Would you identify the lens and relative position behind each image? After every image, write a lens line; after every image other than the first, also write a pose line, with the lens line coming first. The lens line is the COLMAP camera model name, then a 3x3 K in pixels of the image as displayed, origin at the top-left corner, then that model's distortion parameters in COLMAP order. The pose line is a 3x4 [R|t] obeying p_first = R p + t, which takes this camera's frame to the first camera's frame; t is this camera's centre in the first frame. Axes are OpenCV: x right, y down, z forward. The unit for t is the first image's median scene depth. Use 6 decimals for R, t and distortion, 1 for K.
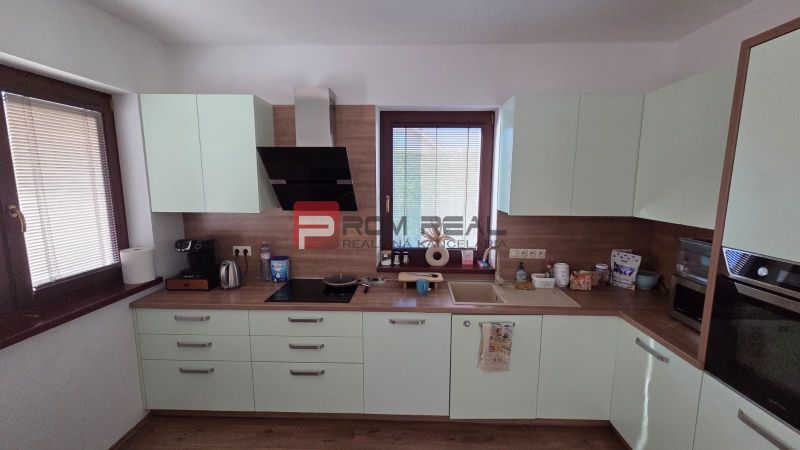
lens RADIAL K [[328.7, 0, 400.0], [0, 328.7, 225.0], [0, 0, 1]] dist [0.001546, 0.000073]
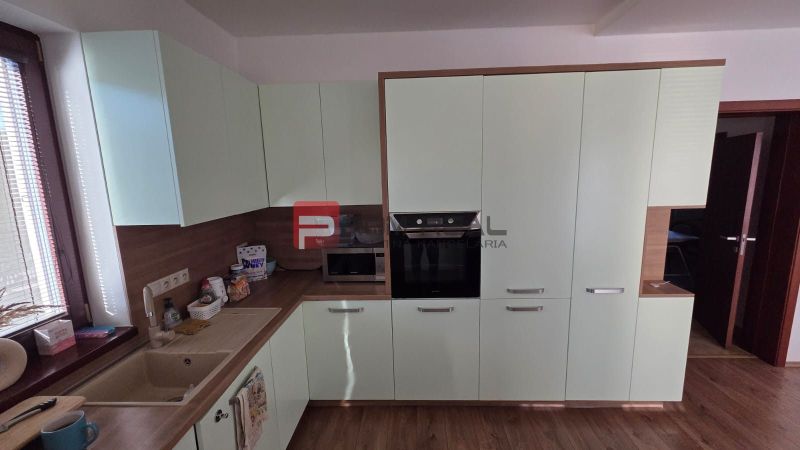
lens RADIAL K [[328.7, 0, 400.0], [0, 328.7, 225.0], [0, 0, 1]] dist [0.001546, 0.000073]
pose [[-0.009244, -0.161387, 0.986848, -0.279124], [0.161449, 0.973701, 0.160749, -0.063215], [-0.986838, 0.160812, 0.017055, 0.538796]]
